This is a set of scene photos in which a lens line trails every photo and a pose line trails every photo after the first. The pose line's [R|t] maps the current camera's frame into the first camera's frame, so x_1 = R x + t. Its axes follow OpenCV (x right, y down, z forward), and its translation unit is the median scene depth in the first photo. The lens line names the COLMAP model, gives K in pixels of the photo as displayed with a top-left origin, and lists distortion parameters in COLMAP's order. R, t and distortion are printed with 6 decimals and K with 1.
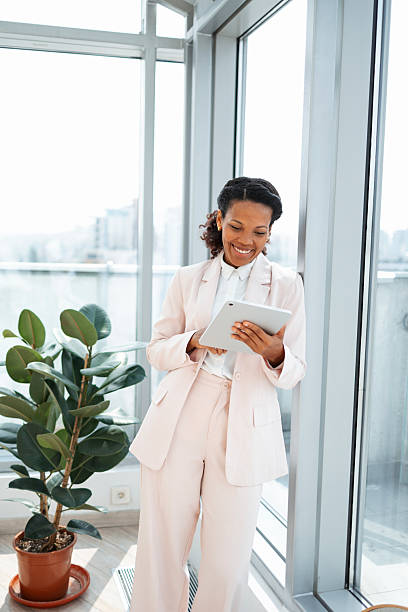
lens RADIAL K [[609.8, 0, 204.0], [0, 609.8, 306.0], [0, 0, 1]] dist [0.014244, -0.002317]
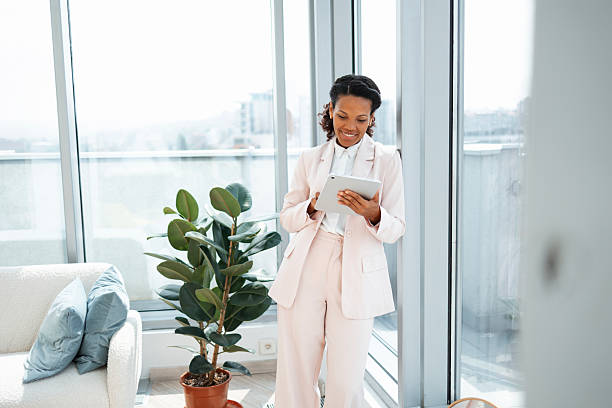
lens RADIAL K [[609.8, 0, 309.7], [0, 609.8, 201.9], [0, 0, 1]] dist [0.014244, -0.002317]
pose [[0.996833, -0.037034, -0.070370, 0.047291], [0.038771, 0.998972, 0.023481, 0.011802], [0.069429, -0.026135, 0.997245, -0.197886]]
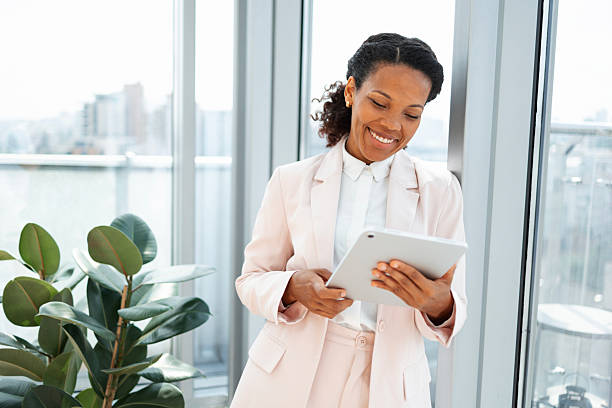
lens RADIAL K [[622.2, 0, 306.4], [0, 622.2, 206.3], [0, 0, 1]] dist [-0.003701, -0.006544]
pose [[0.985822, -0.017066, 0.166925, -0.101807], [0.014043, 0.999716, 0.019279, -0.024194], [-0.167207, -0.016661, 0.985781, 0.251772]]
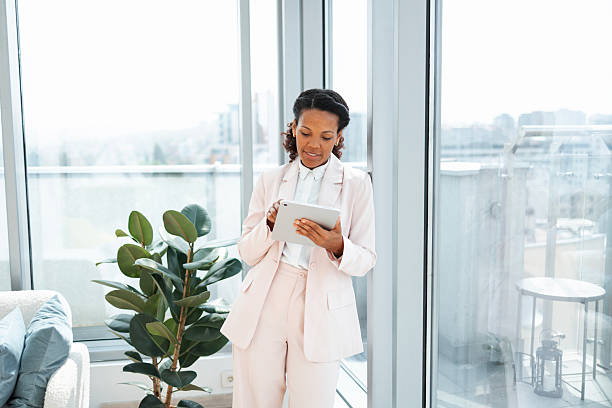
lens RADIAL K [[609.8, 0, 309.7], [0, 609.8, 201.9], [0, 0, 1]] dist [0.014244, -0.002317]
pose [[0.998920, -0.031932, -0.033766, 0.065736], [0.032182, 0.999458, 0.006896, -0.008878], [0.033528, -0.007975, 0.999406, -0.097139]]
